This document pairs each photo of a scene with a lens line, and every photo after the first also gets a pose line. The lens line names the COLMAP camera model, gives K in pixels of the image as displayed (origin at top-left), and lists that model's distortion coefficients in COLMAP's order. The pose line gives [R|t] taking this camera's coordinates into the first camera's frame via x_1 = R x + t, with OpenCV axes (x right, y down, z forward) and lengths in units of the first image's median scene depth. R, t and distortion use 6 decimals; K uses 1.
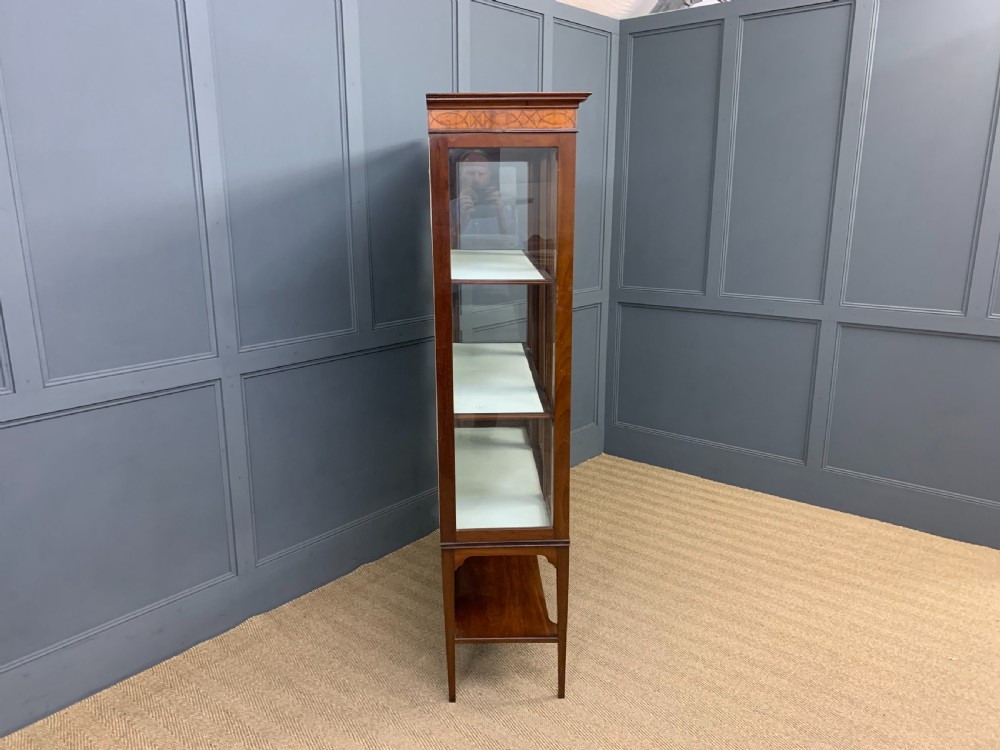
lens RADIAL K [[767.8, 0, 496.5], [0, 767.8, 374.8], [0, 0, 1]] dist [0.033175, -0.021722]
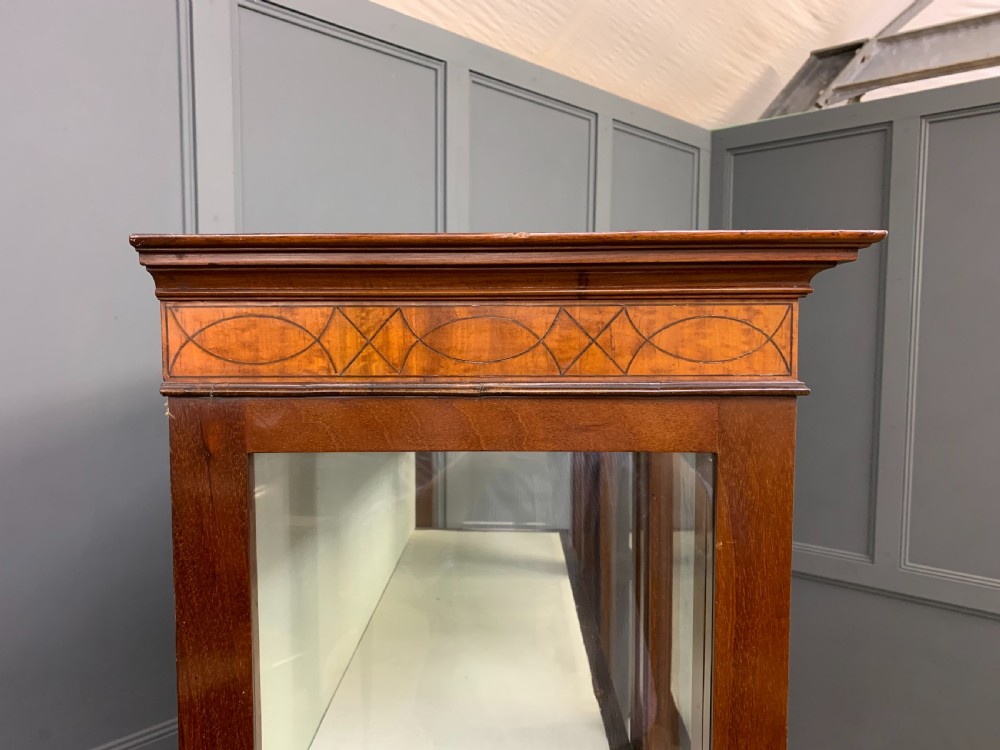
lens RADIAL K [[767.8, 0, 495.8], [0, 767.8, 374.5], [0, 0, 1]] dist [0.033175, -0.021722]
pose [[0.998632, 0.010728, -0.051183, 0.025018], [-0.019325, 0.985157, -0.170567, -0.280584], [0.048593, 0.171323, 0.984016, 0.768074]]
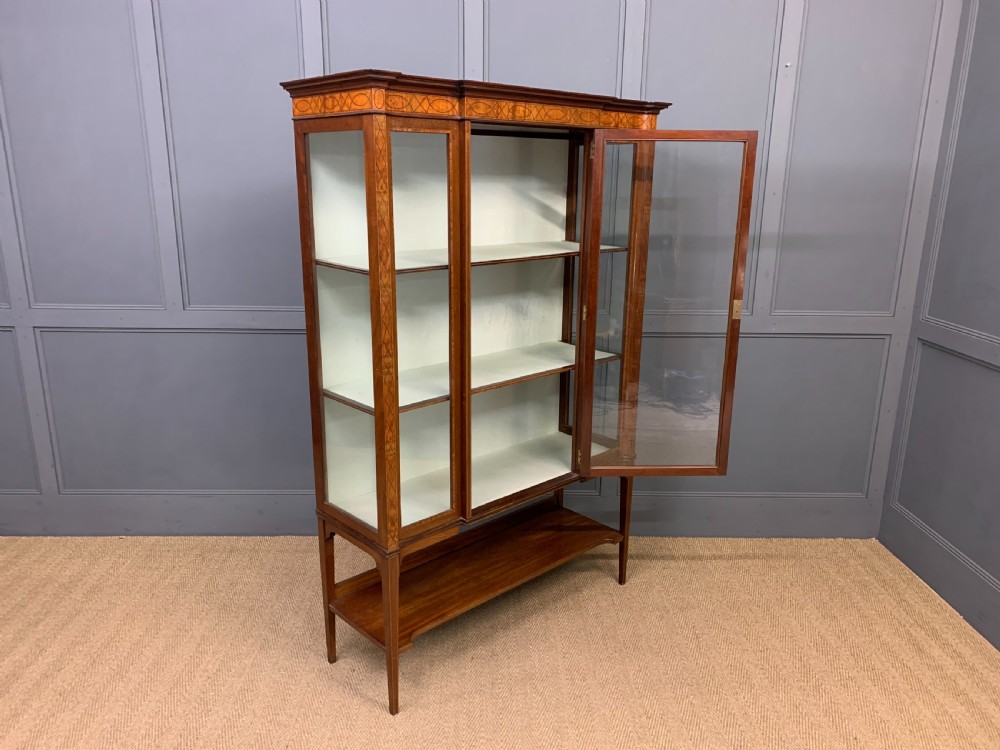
lens RADIAL K [[767.8, 0, 489.1], [0, 767.8, 377.6], [0, 0, 1]] dist [0.033175, -0.021722]
pose [[0.656254, 0.205774, -0.725939, 0.927989], [-0.188945, 0.976258, 0.105922, -0.131294], [0.730500, 0.067651, 0.679554, 0.498651]]
